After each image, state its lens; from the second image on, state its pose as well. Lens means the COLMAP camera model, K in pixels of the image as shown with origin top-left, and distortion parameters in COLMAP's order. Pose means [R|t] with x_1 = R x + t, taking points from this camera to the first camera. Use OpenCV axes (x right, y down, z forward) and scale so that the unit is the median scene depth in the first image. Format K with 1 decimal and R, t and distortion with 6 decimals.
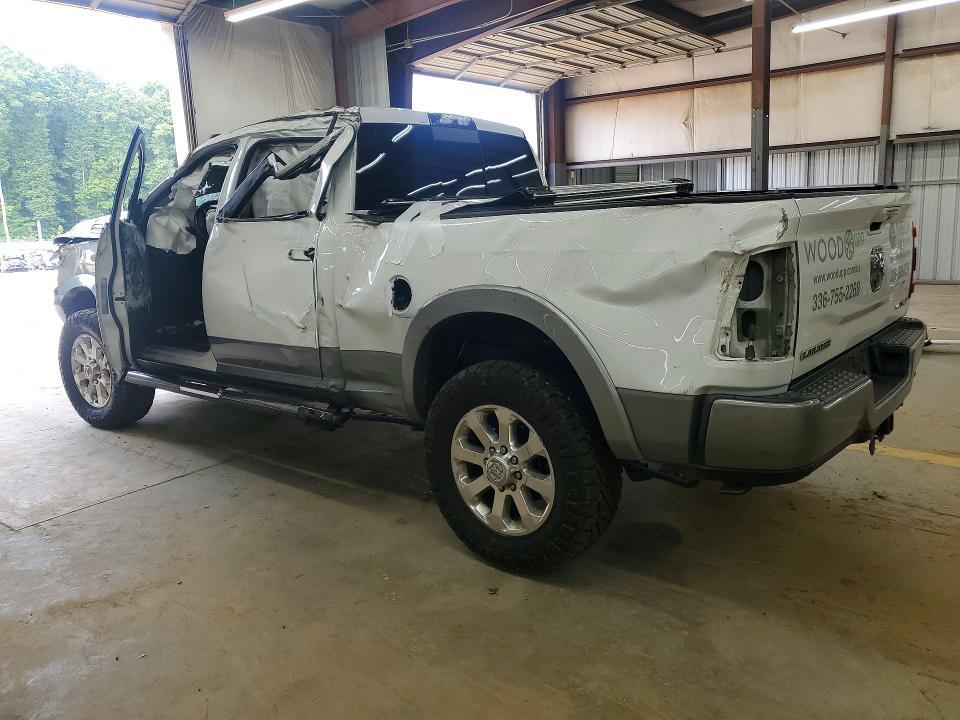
lens RADIAL K [[745.7, 0, 487.9], [0, 745.7, 359.2], [0, 0, 1]] dist [-0.117054, 0.143556]
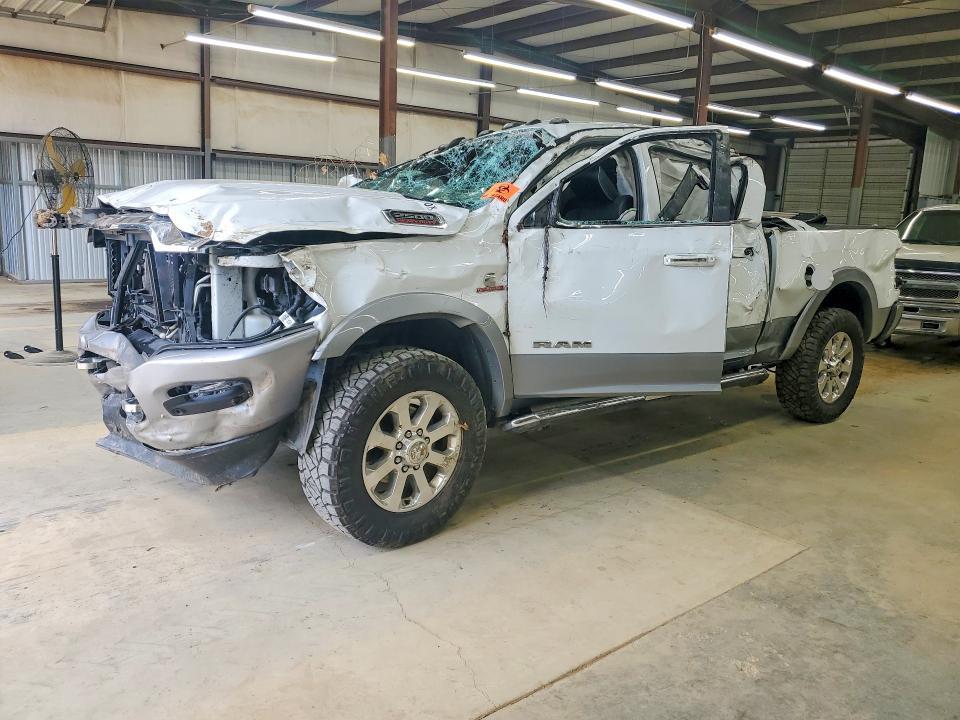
lens RADIAL K [[745.7, 0, 487.9], [0, 745.7, 359.2], [0, 0, 1]] dist [-0.117054, 0.143556]
pose [[0.235654, -0.143456, 0.961191, -1.002199], [0.145327, 0.983126, 0.111100, -0.104161], [-0.960910, 0.113506, 0.252525, 0.704393]]
